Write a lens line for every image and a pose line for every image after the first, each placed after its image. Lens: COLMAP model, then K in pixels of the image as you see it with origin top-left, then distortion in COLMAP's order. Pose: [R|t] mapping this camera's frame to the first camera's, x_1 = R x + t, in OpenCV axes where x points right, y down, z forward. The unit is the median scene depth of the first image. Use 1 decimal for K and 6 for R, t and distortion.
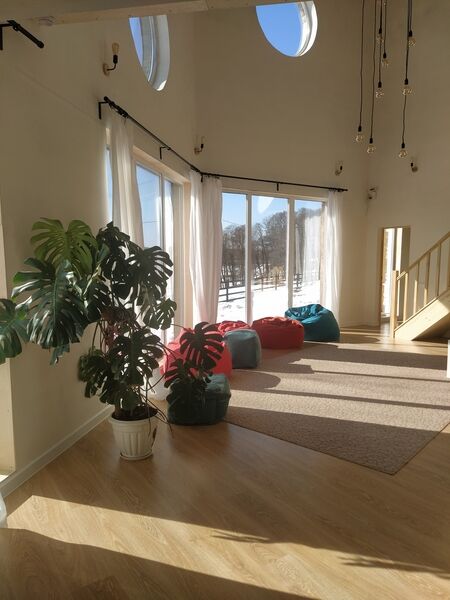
lens RADIAL K [[446.0, 0, 223.7], [0, 446.0, 299.5], [0, 0, 1]] dist [0.044693, -0.006332]
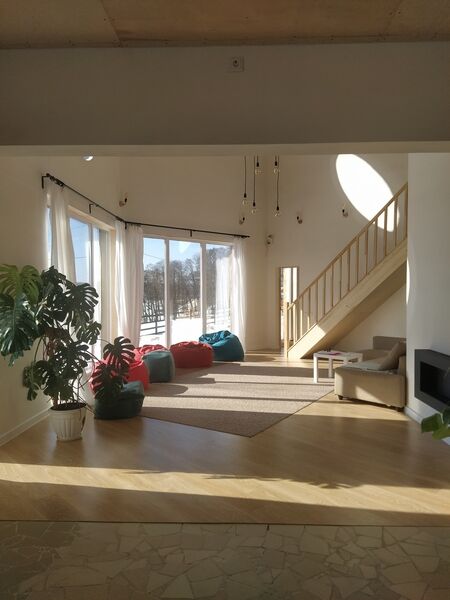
lens RADIAL K [[446.0, 0, 223.9], [0, 446.0, 302.2], [0, 0, 1]] dist [0.044693, -0.006332]
pose [[0.988726, -0.005145, 0.149645, 0.042154], [0.015752, 0.997438, -0.069782, 0.028429], [-0.148903, 0.071352, 0.986274, -0.286778]]
